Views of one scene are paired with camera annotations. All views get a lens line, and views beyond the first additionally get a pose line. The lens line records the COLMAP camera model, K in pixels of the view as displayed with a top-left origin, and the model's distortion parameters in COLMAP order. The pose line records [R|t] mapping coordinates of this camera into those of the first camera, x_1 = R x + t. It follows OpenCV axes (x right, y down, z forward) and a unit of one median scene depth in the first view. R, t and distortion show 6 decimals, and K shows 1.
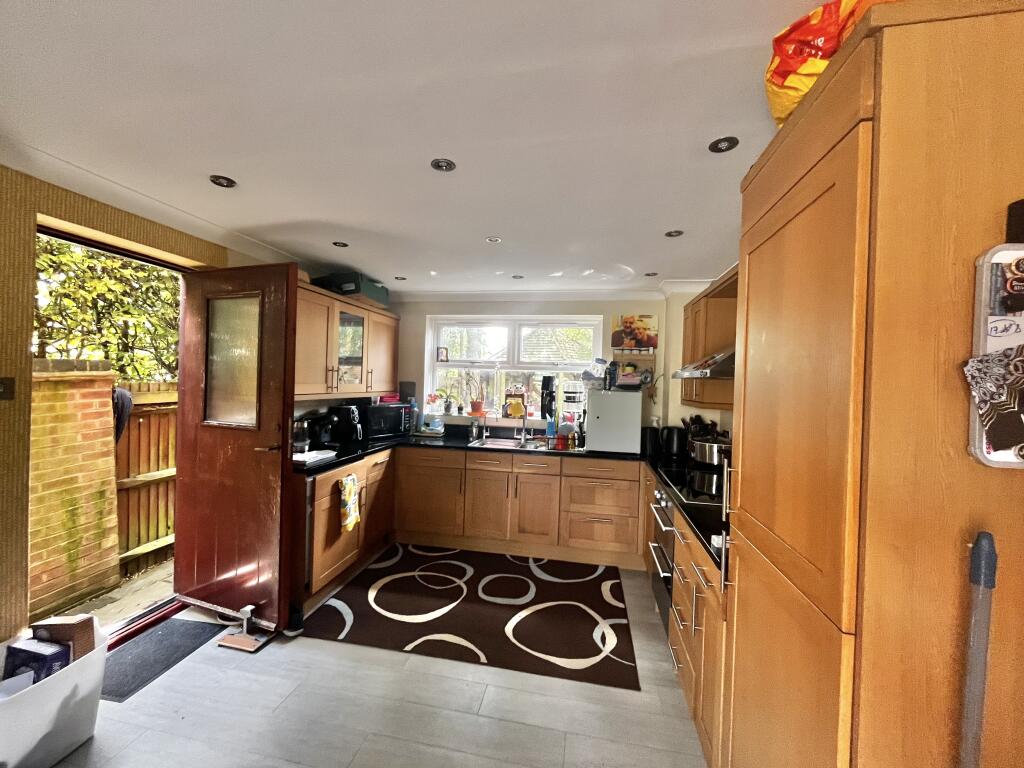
lens RADIAL K [[415.2, 0, 510.8], [0, 415.2, 385.5], [0, 0, 1]] dist [-0.002257, 0.000242]
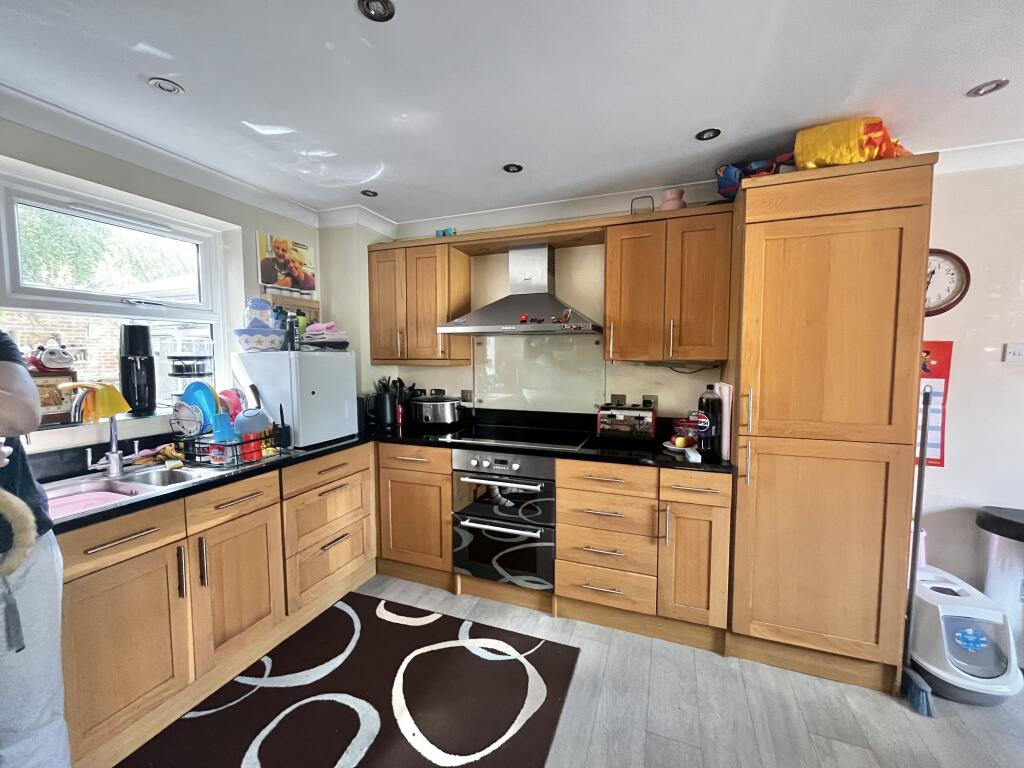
lens RADIAL K [[415.2, 0, 510.1], [0, 415.2, 383.0], [0, 0, 1]] dist [-0.002257, 0.000242]
pose [[0.180184, -0.099690, 0.978568, -0.363188], [0.013761, 0.995009, 0.098831, 0.002389], [-0.983537, -0.004342, 0.180657, 0.577382]]
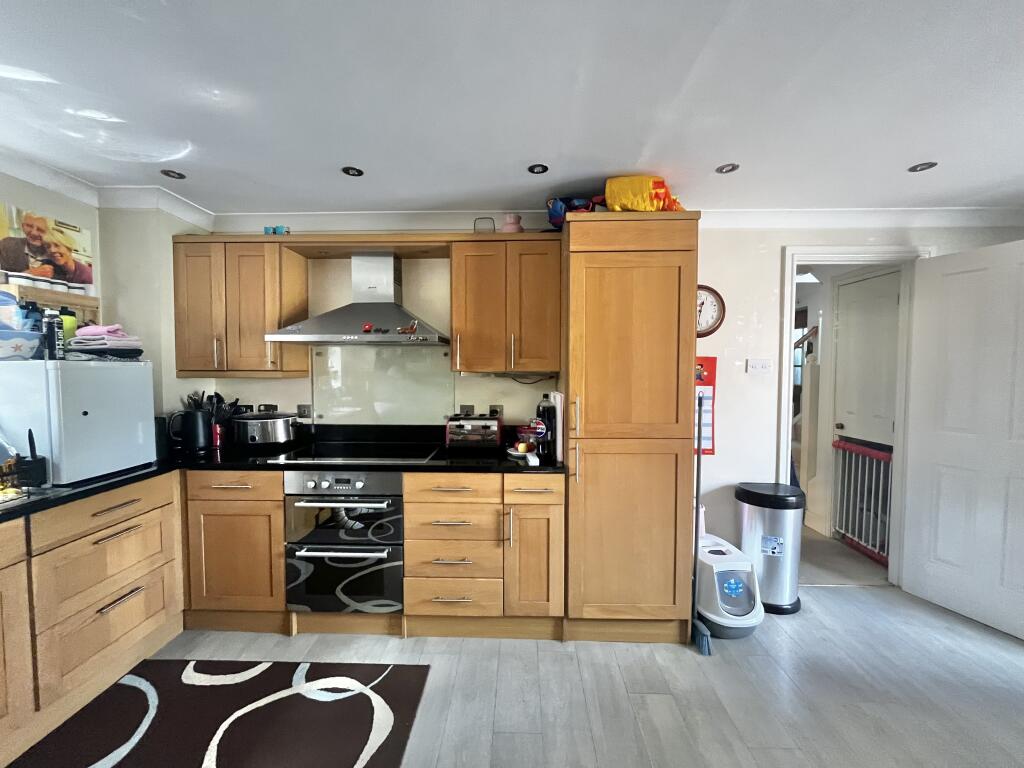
lens RADIAL K [[415.2, 0, 509.8], [0, 415.2, 382.9], [0, 0, 1]] dist [-0.002257, 0.000242]
pose [[-0.154257, -0.071030, 0.985474, -0.365123], [-0.000743, 0.997421, 0.071775, 0.003290], [-0.988031, 0.010340, -0.153911, 0.559689]]
